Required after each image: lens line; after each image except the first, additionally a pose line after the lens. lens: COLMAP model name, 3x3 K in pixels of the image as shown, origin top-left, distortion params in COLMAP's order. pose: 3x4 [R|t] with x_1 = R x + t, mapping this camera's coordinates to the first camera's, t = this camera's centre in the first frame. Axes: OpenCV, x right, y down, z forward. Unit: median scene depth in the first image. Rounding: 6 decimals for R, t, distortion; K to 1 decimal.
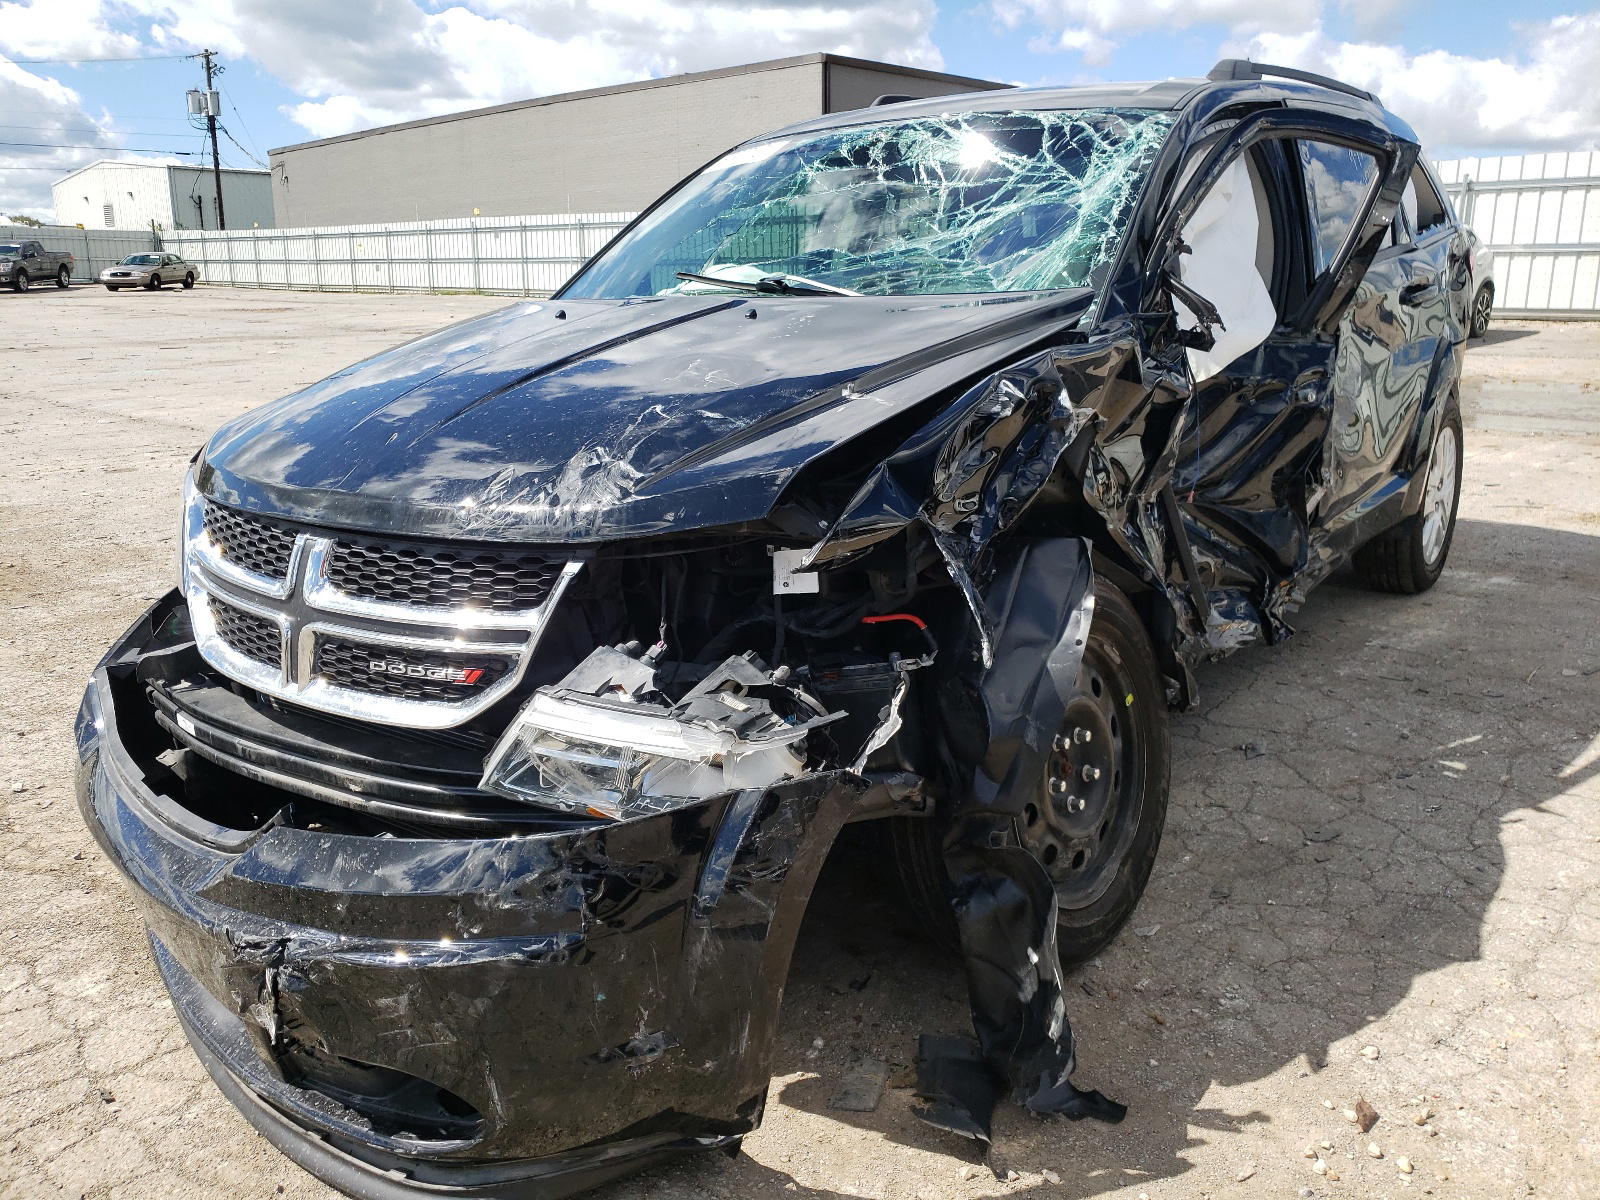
lens RADIAL K [[1686.3, 0, 800.0], [0, 1686.3, 600.0], [0, 0, 1]] dist [0.045351, -0.043332]
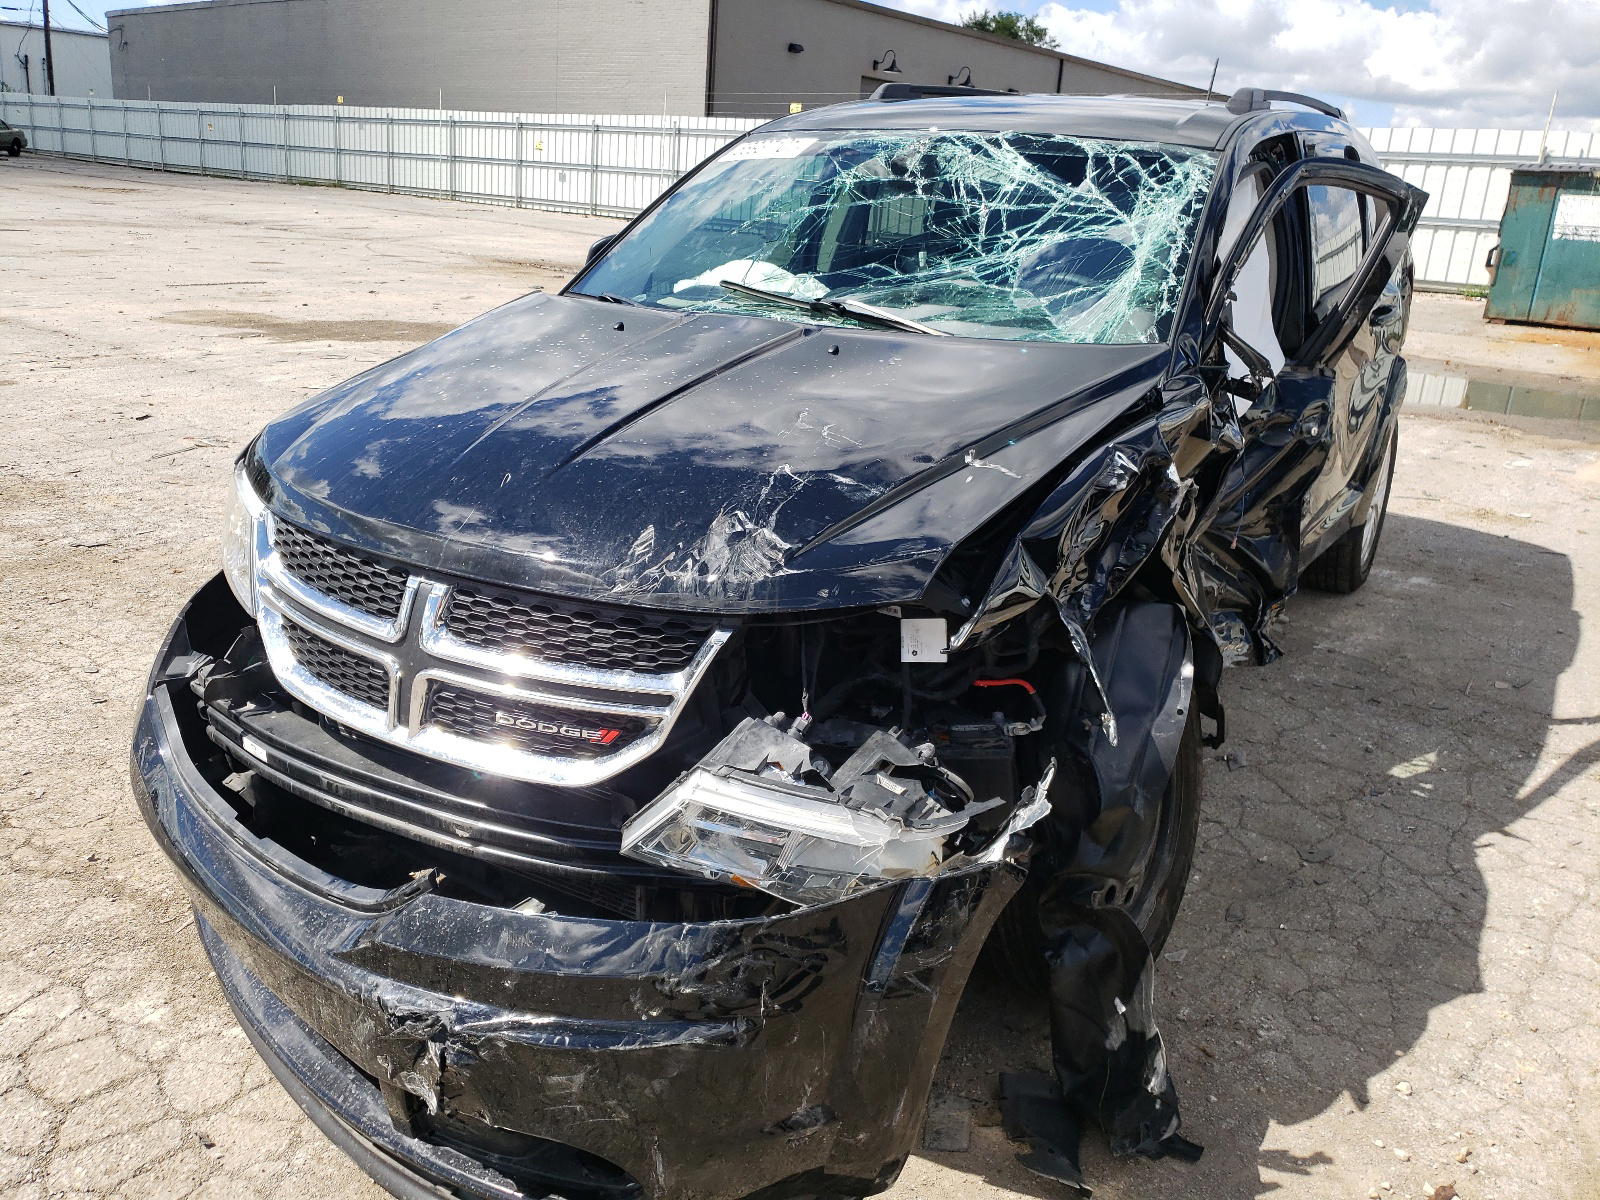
lens RADIAL K [[1686.3, 0, 800.0], [0, 1686.3, 600.0], [0, 0, 1]] dist [0.045351, -0.043332]
pose [[0.990912, 0.034055, 0.130128, -0.186924], [-0.043288, 0.996691, 0.068793, -0.095945], [-0.127354, -0.073800, 0.989108, 0.000603]]
